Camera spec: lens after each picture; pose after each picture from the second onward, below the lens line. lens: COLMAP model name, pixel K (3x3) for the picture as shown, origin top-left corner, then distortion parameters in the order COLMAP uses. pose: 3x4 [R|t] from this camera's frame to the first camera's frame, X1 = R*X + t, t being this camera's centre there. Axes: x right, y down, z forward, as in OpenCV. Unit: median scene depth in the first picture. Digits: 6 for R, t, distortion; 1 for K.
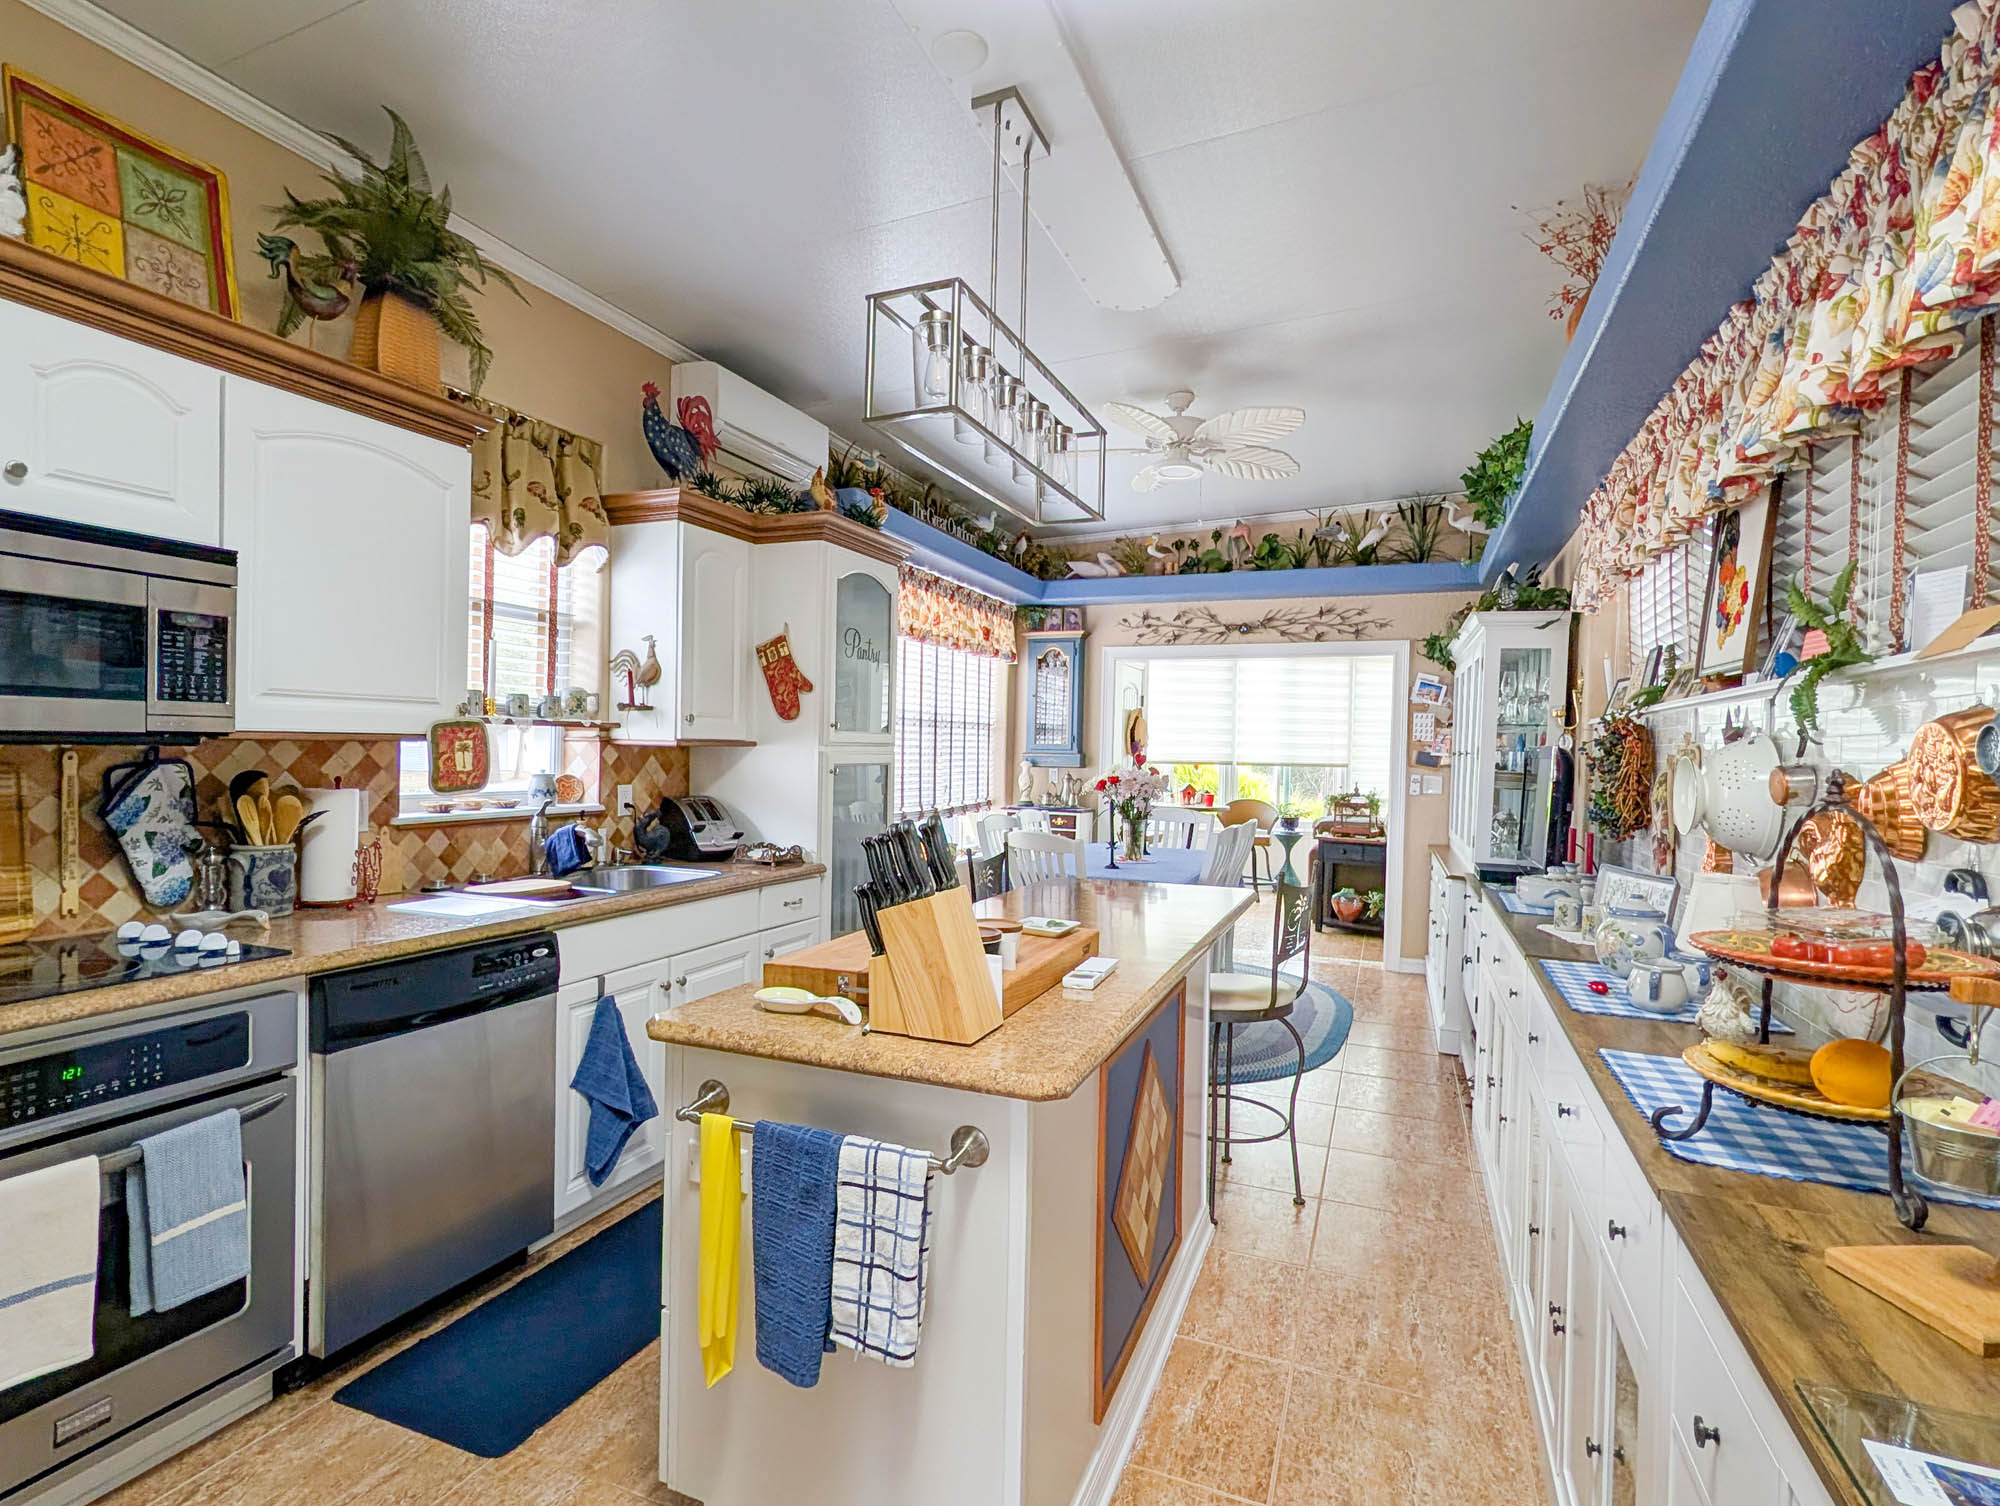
lens RADIAL K [[992.7, 0, 999.8], [0, 992.7, 759.6], [0, 0, 1]] dist [-0.002559, -0.000014]
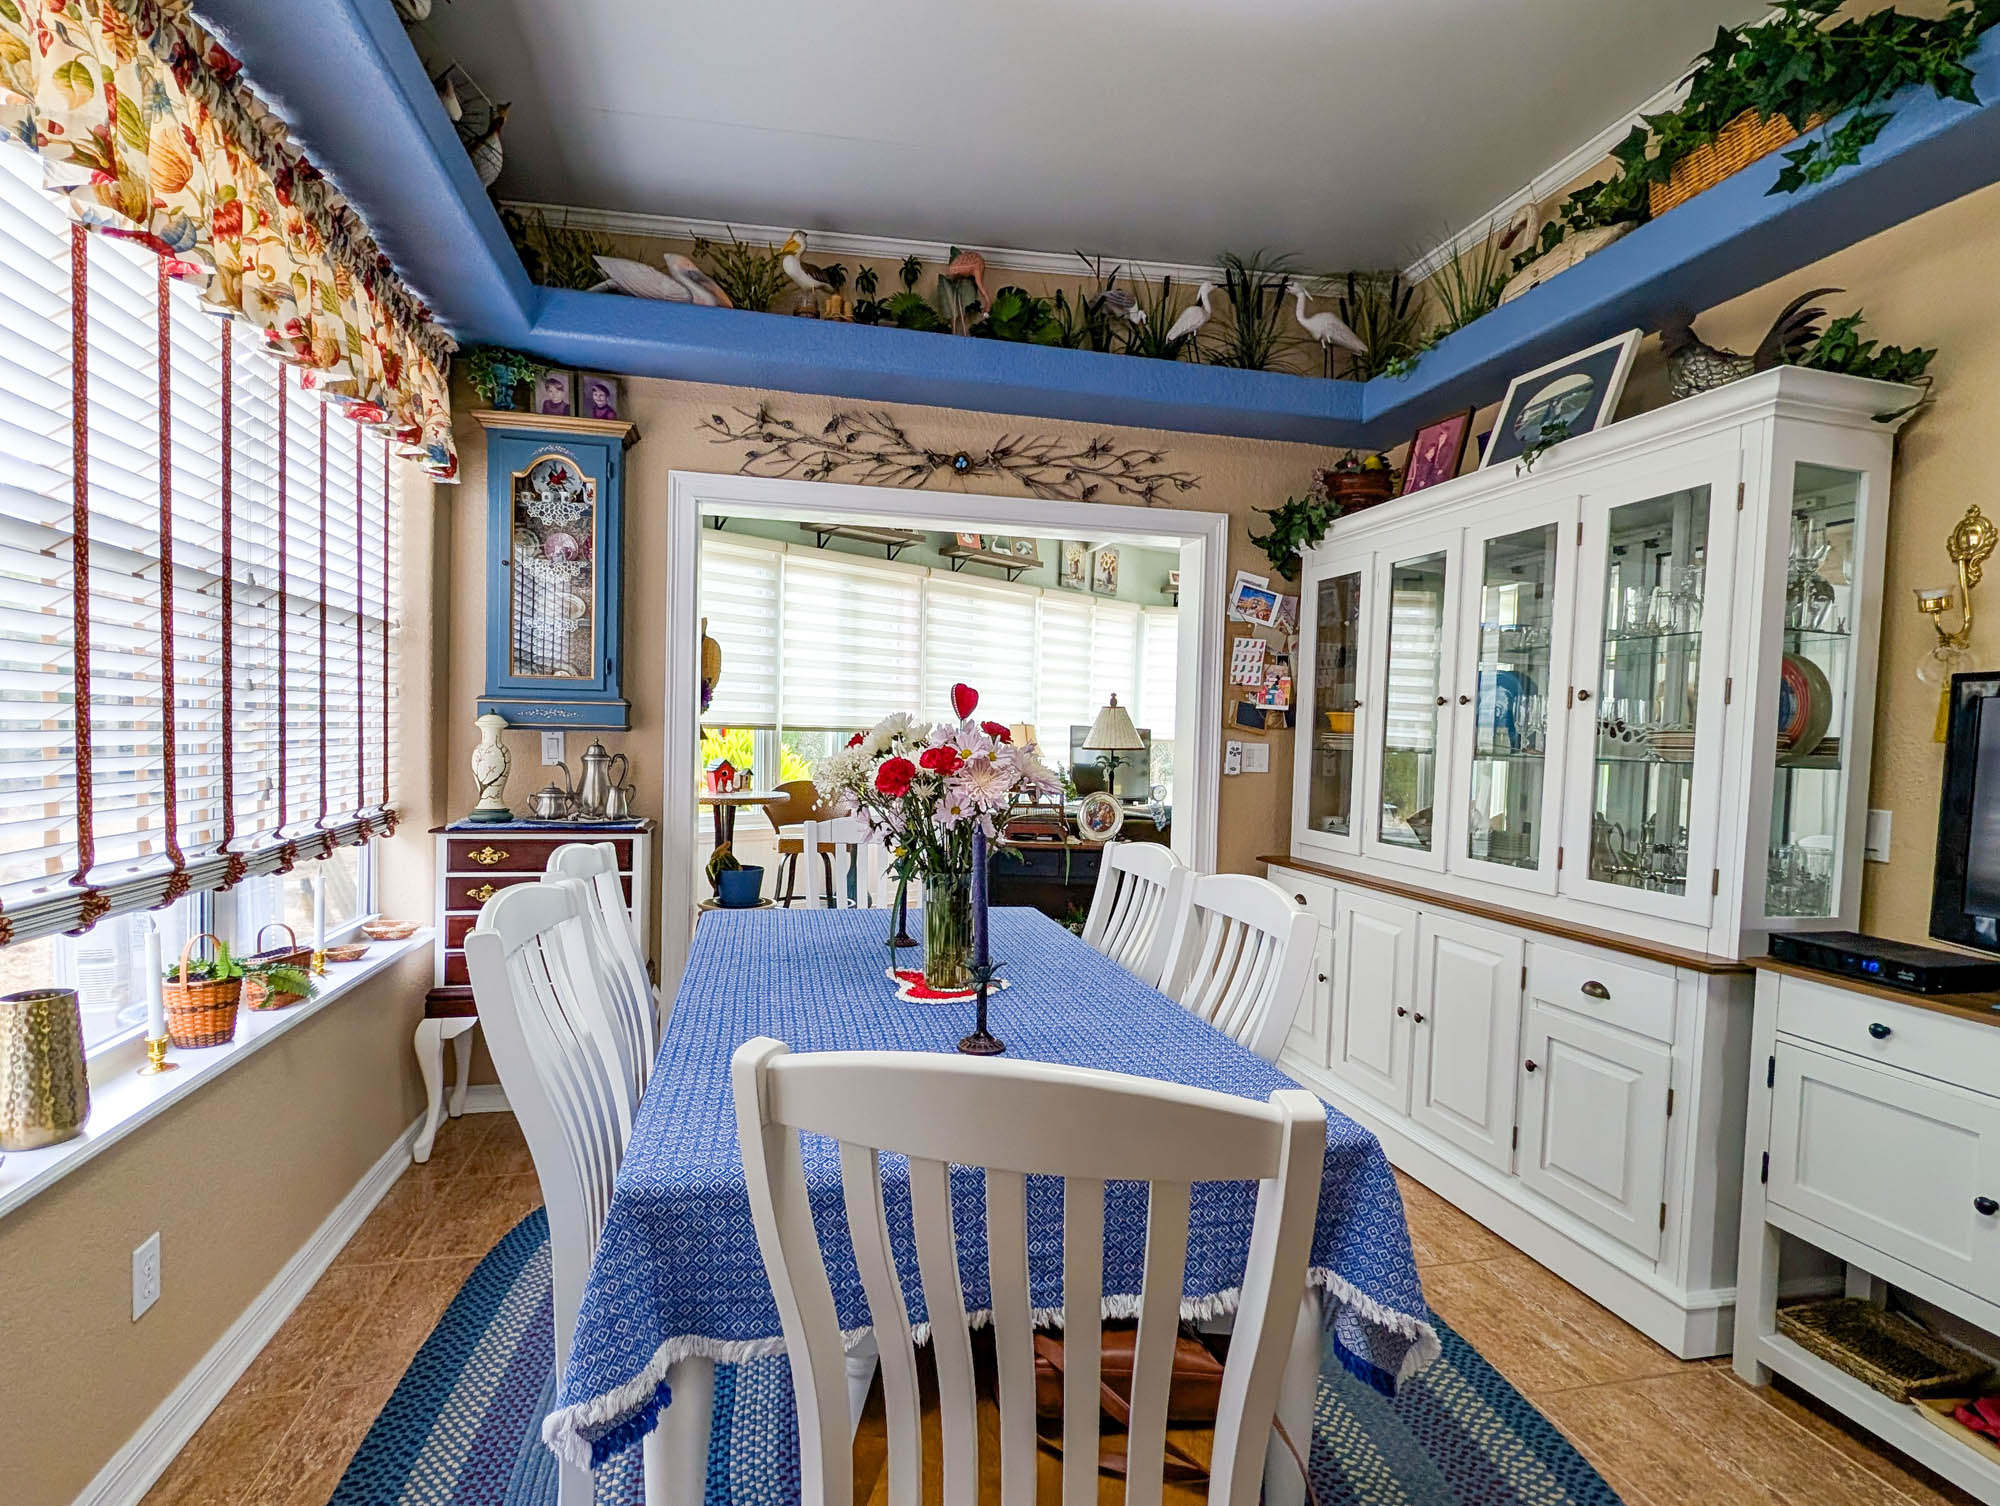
lens RADIAL K [[992.7, 0, 988.9], [0, 992.7, 770.4], [0, 0, 1]] dist [-0.002559, -0.000014]
pose [[0.818782, -0.022692, 0.573657, -0.044627], [-0.000285, 0.999202, 0.039931, 0.008570], [-0.574105, -0.032858, 0.818122, 0.550909]]
